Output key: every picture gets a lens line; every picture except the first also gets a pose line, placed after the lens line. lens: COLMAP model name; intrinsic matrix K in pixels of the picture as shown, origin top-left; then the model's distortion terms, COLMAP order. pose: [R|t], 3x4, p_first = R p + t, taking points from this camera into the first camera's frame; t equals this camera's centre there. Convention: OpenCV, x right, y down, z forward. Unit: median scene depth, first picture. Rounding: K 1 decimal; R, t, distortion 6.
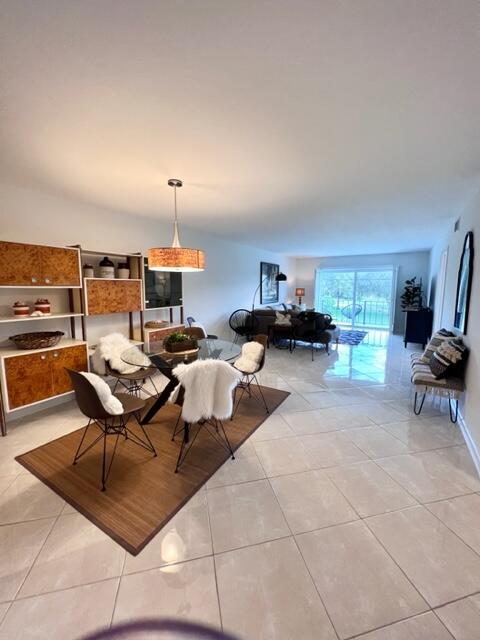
lens RADIAL K [[255.6, 0, 241.7], [0, 255.6, 317.3], [0, 0, 1]] dist [-0.001461, -0.000180]
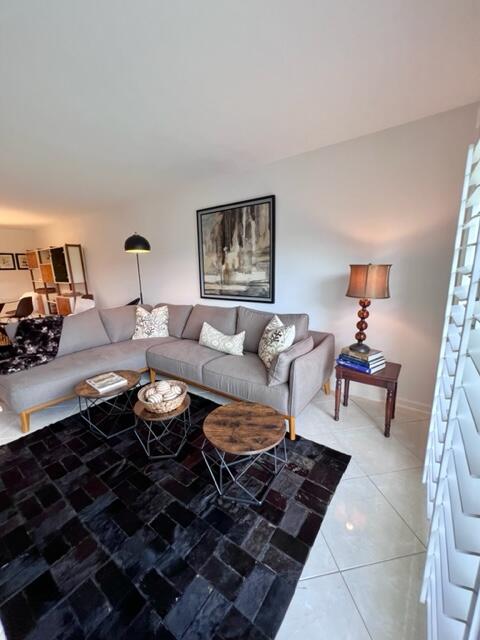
lens RADIAL K [[257.0, 0, 241.3], [0, 257.0, 317.4], [0, 0, 1]] dist [-0.000440, 0.000093]
pose [[-0.065303, 0.191366, -0.979344, 1.520069], [-0.099322, 0.975319, 0.197202, -0.326891], [0.992910, 0.110148, -0.044685, 2.945631]]
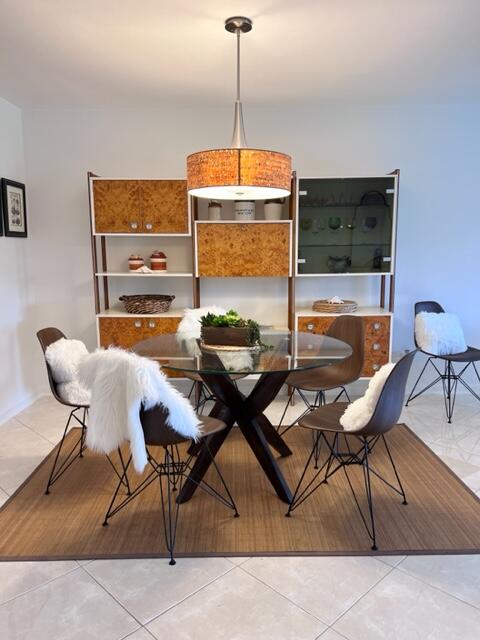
lens RADIAL K [[479.3, 0, 241.4], [0, 479.3, 325.0], [0, 0, 1]] dist [0.058225, -0.080120]
pose [[0.520526, 0.128050, -0.844189, 0.594791], [-0.096465, 0.991180, 0.090866, -0.007389], [0.848379, 0.034137, 0.528288, 0.456900]]
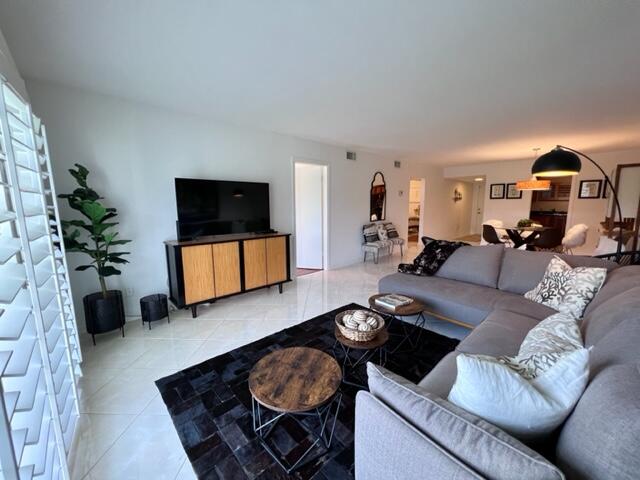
lens RADIAL K [[257.0, 0, 318.7], [0, 257.0, 238.3], [0, 0, 1]] dist [-0.000440, 0.000093]
pose [[-0.964953, -0.033700, 0.260250, 0.837984], [0.034638, 0.966687, 0.253607, -0.377072], [-0.260126, 0.253733, -0.931640, 3.352636]]
